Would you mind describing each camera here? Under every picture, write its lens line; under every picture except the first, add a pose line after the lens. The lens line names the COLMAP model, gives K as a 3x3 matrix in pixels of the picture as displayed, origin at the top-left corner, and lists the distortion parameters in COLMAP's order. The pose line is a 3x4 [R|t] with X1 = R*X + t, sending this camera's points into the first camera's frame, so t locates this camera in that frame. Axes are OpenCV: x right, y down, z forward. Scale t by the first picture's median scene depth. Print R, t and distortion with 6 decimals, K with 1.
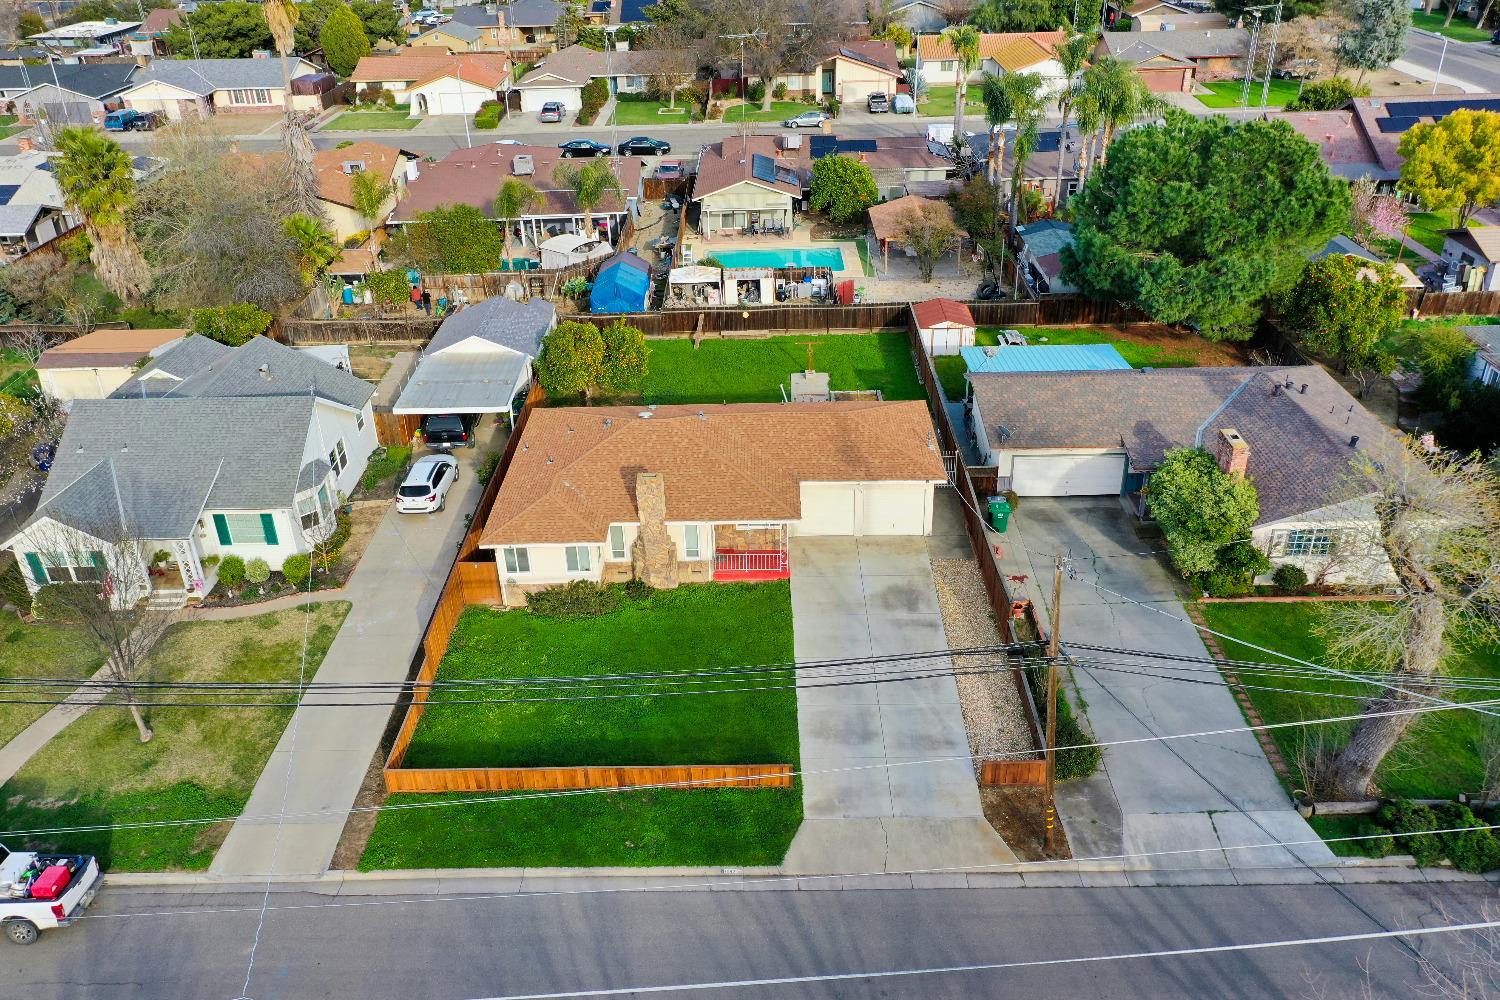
lens RADIAL K [[1189.2, 0, 747.5], [0, 1189.2, 492.8], [0, 0, 1]] dist [0.008187, 0.007200]
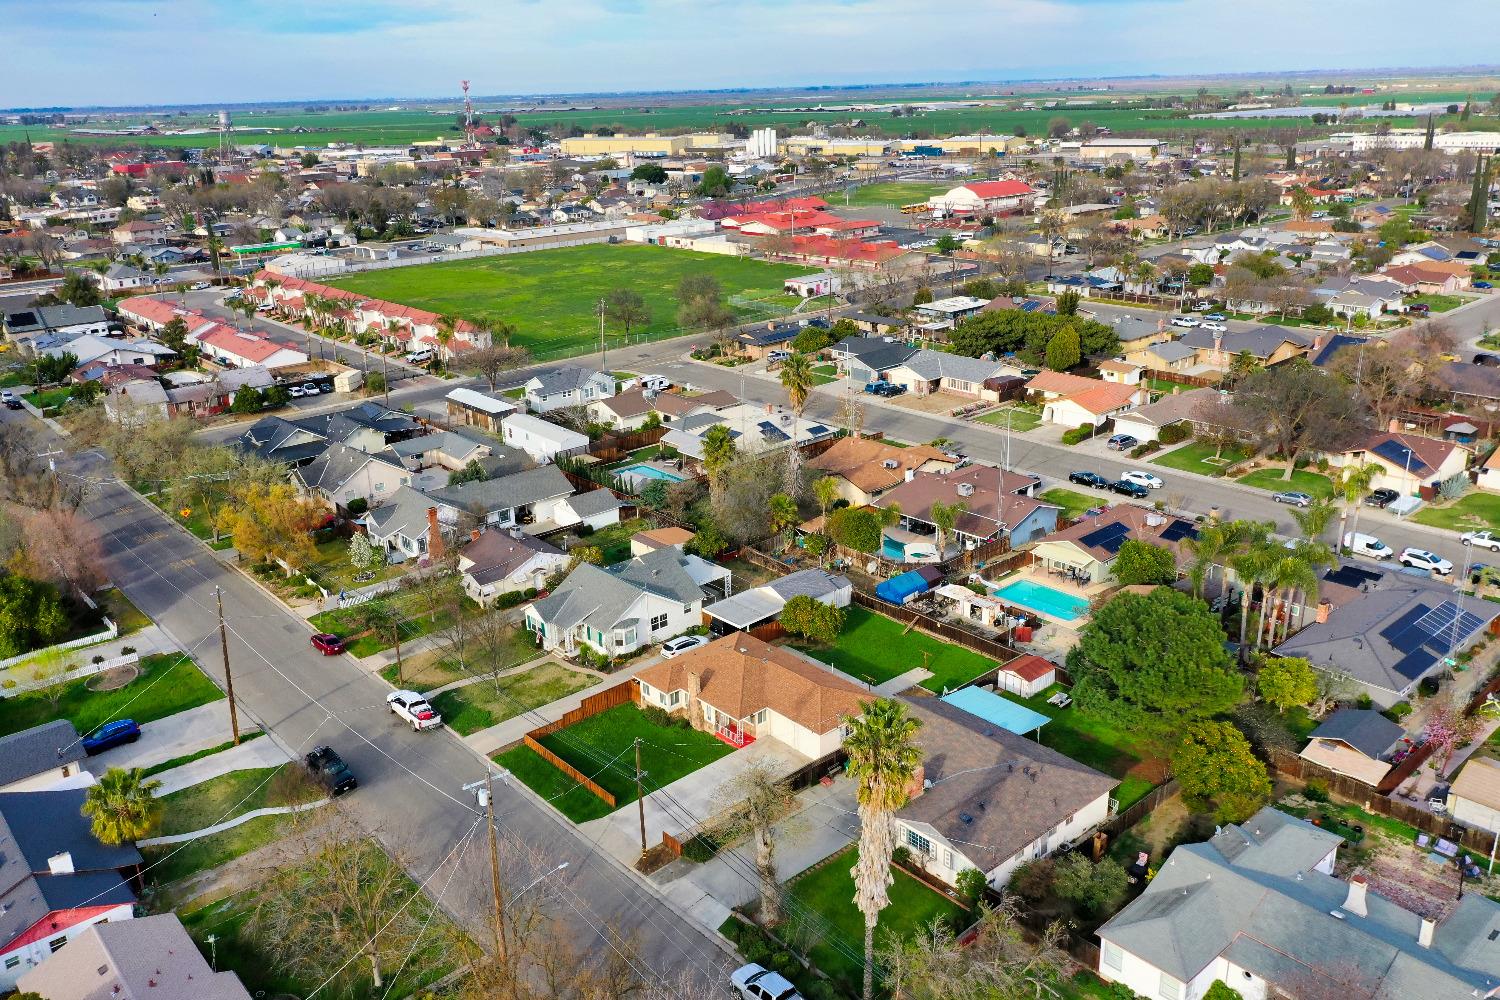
lens RADIAL K [[1189.2, 0, 747.5], [0, 1189.2, 492.8], [0, 0, 1]] dist [0.008187, 0.007200]
pose [[0.668914, 0.247482, -0.700933, 1.238391], [-0.347802, 0.937568, -0.000883, -0.309813], [0.656953, 0.244377, 0.713227, -0.480590]]
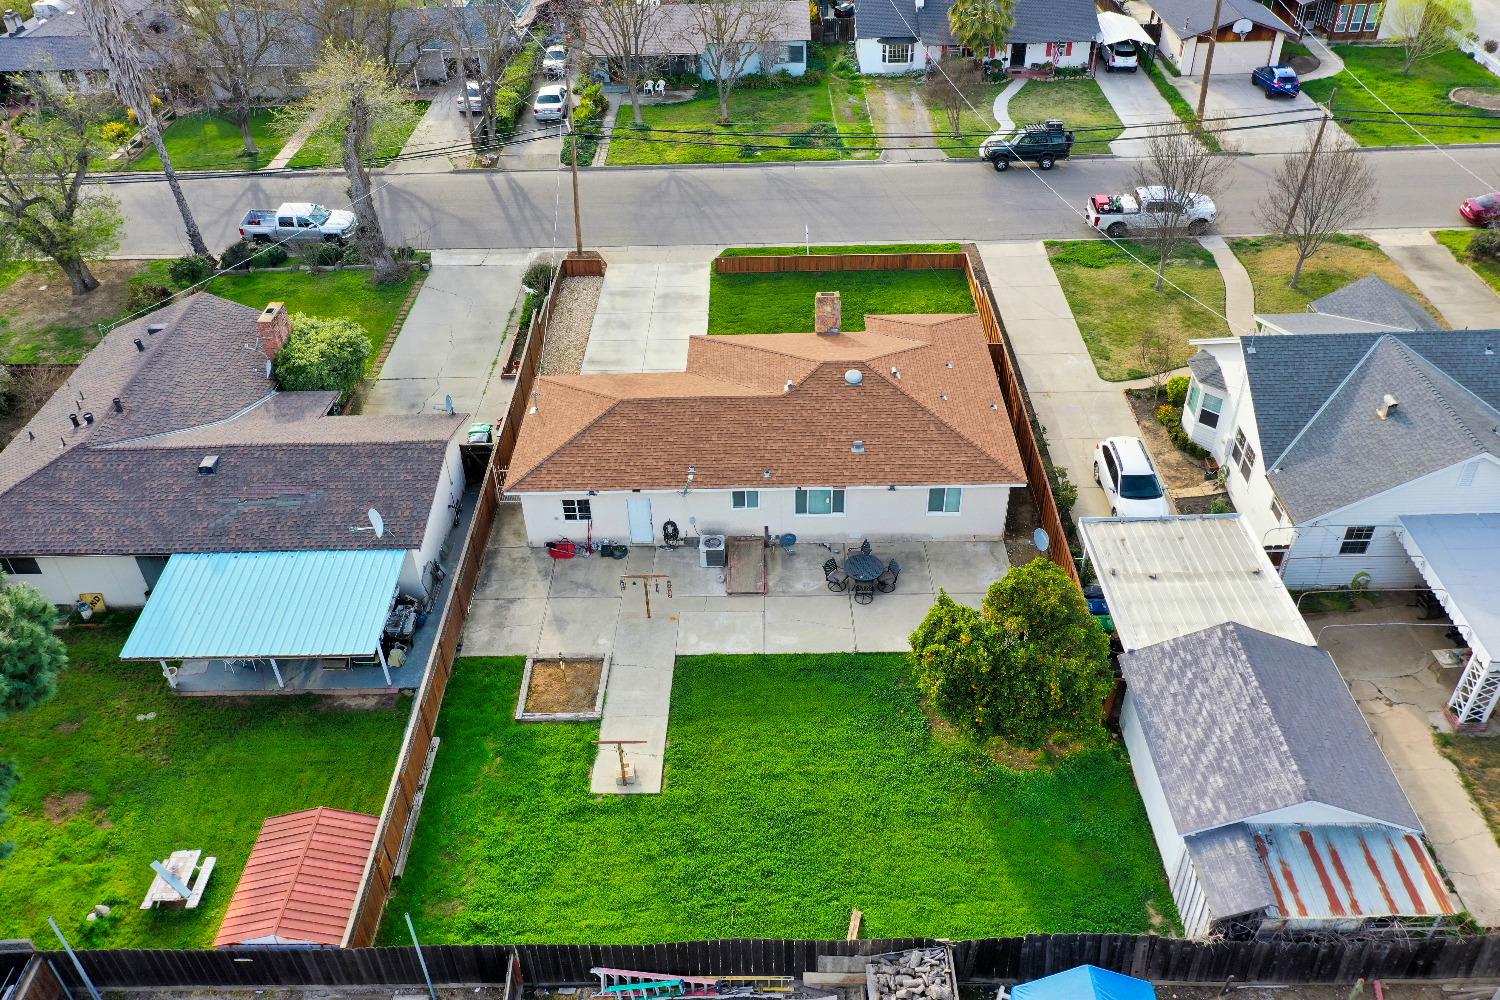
lens RADIAL K [[1189.2, 0, 747.5], [0, 1189.2, 492.8], [0, 0, 1]] dist [0.008187, 0.007200]
pose [[-0.998334, 0.045502, 0.035476, -0.035144], [0.051023, 0.409172, 0.911029, -0.811718], [0.026938, 0.911322, -0.410812, 1.410964]]
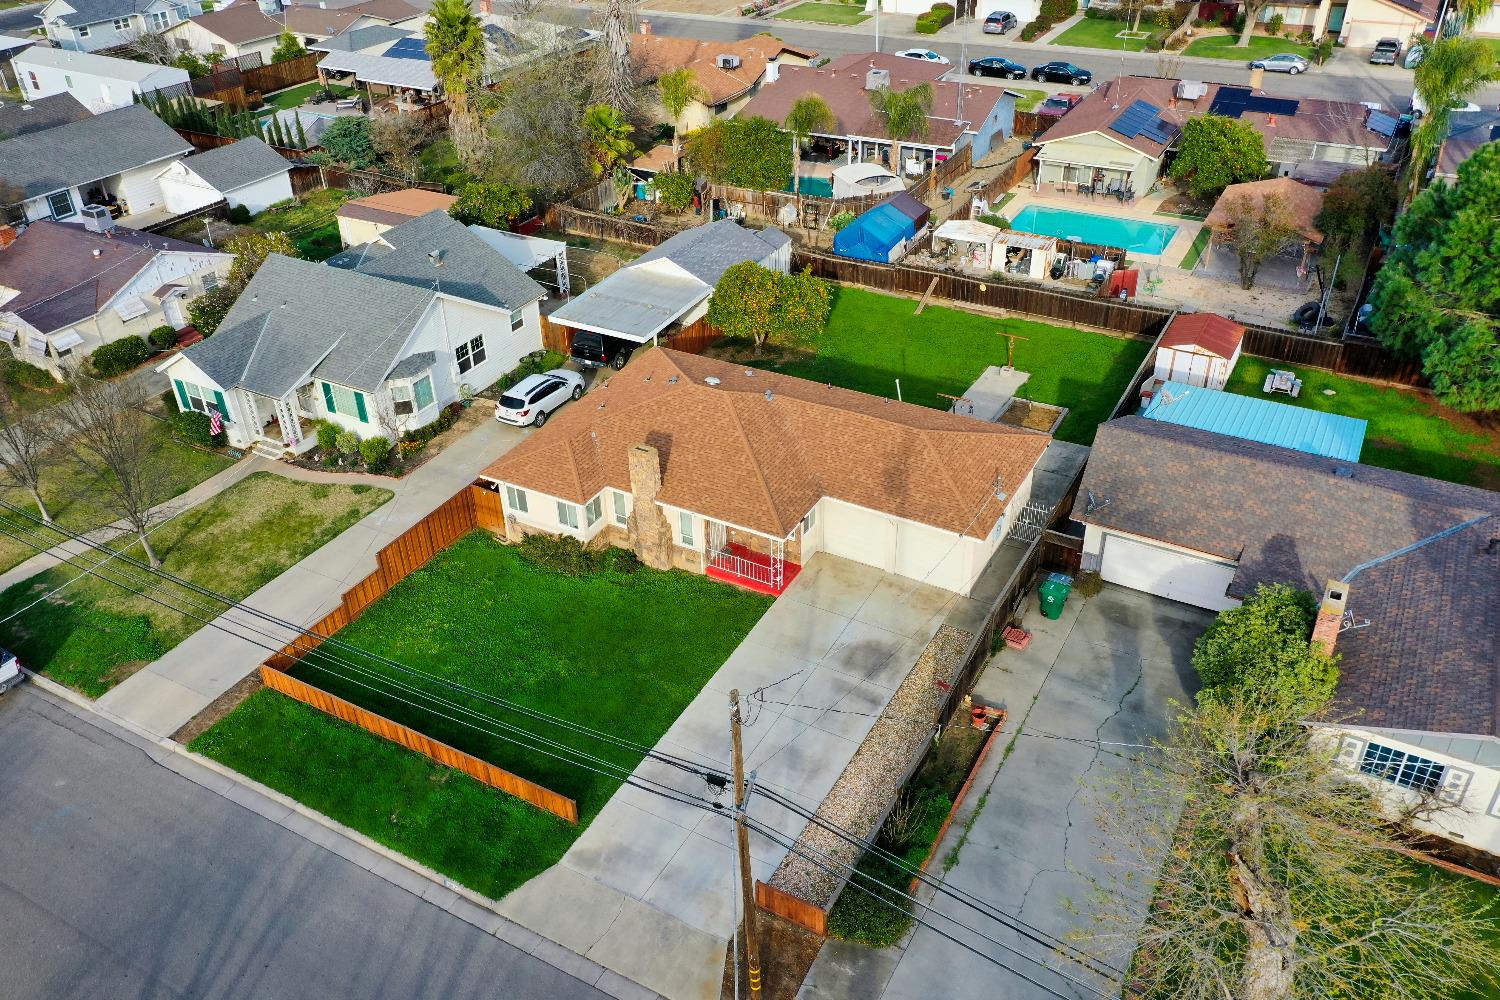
lens RADIAL K [[1189.2, 0, 747.5], [0, 1189.2, 492.8], [0, 0, 1]] dist [0.008187, 0.007200]
pose [[0.878743, 0.262680, -0.398509, 0.325613], [-0.229012, 0.964592, 0.130830, -0.107266], [0.418765, -0.023703, 0.907785, 0.165970]]
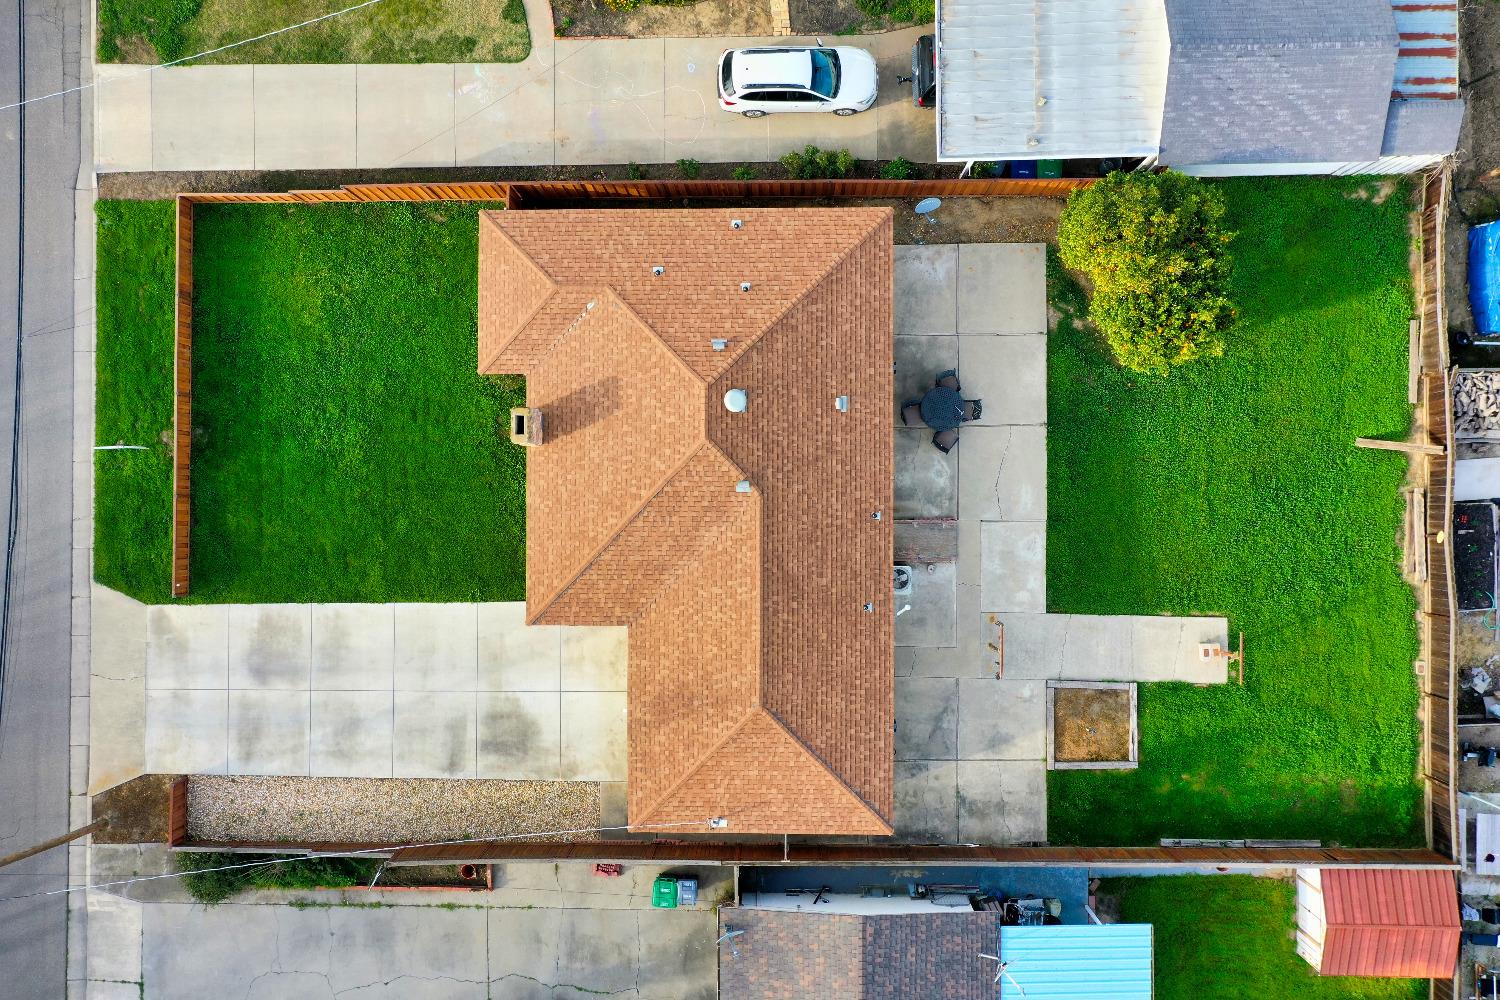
lens RADIAL K [[1189.2, 0, 747.5], [0, 1189.2, 492.8], [0, 0, 1]] dist [0.008187, 0.007200]
pose [[0.011398, 0.999742, 0.019625, -0.047316], [-0.451319, -0.012370, 0.892277, -0.643921], [0.892290, -0.019028, 0.451062, 0.699844]]
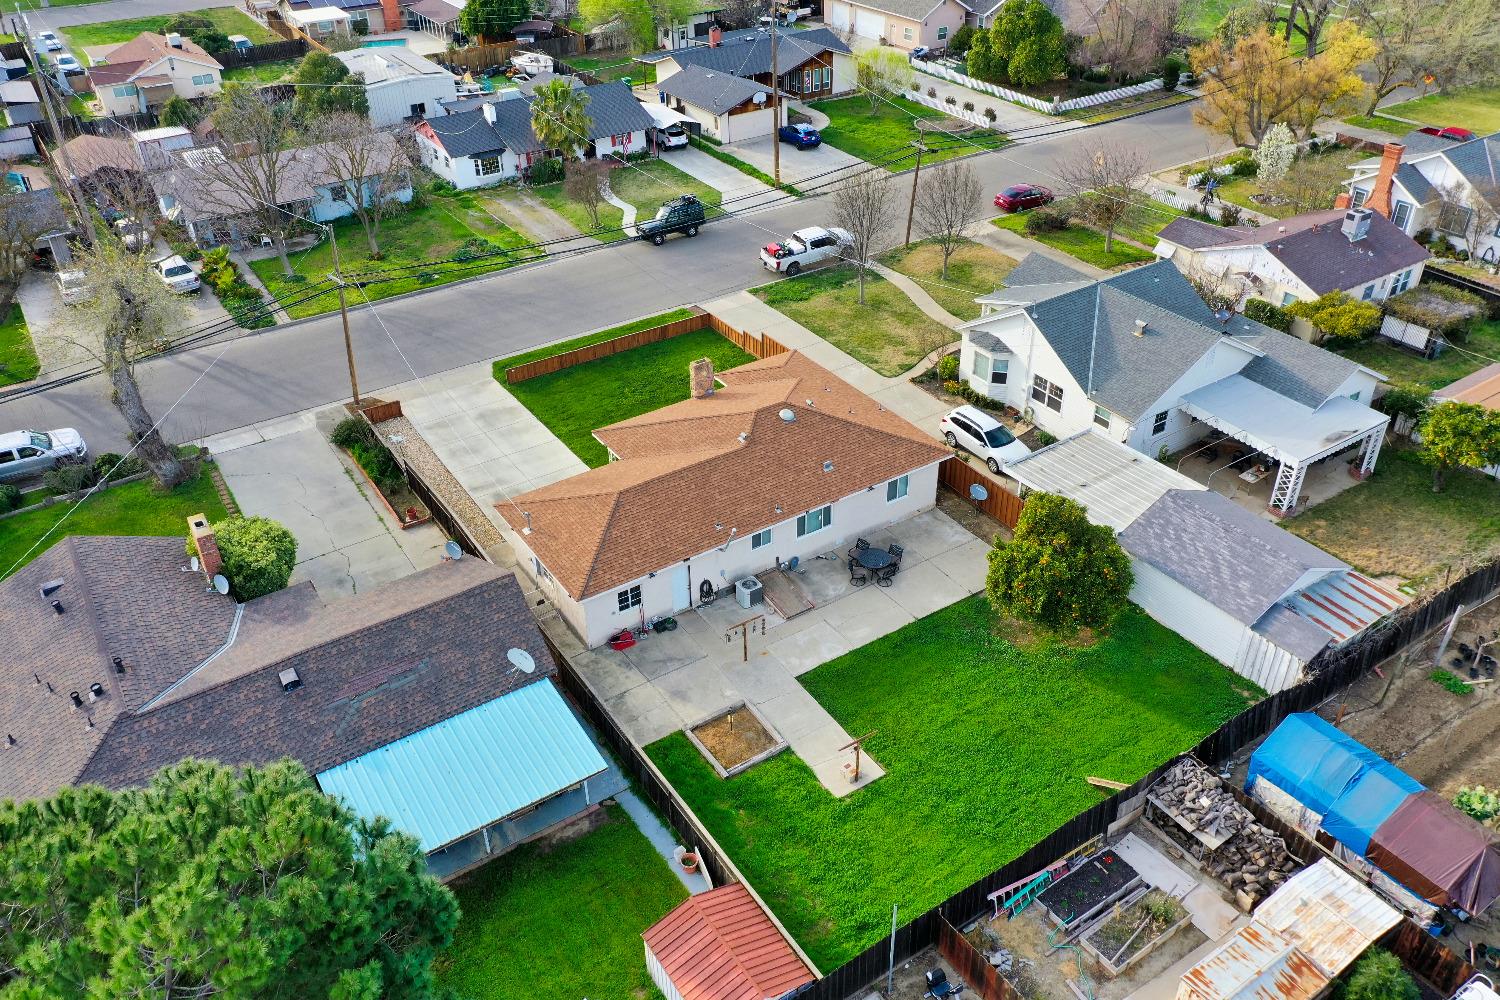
lens RADIAL K [[1189.2, 0, 747.5], [0, 1189.2, 492.8], [0, 0, 1]] dist [0.008187, 0.007200]
pose [[-0.830867, 0.341526, -0.439340, 0.404016], [-0.231453, 0.505881, 0.830972, -0.853542], [0.506052, 0.792114, -0.341273, 1.362152]]
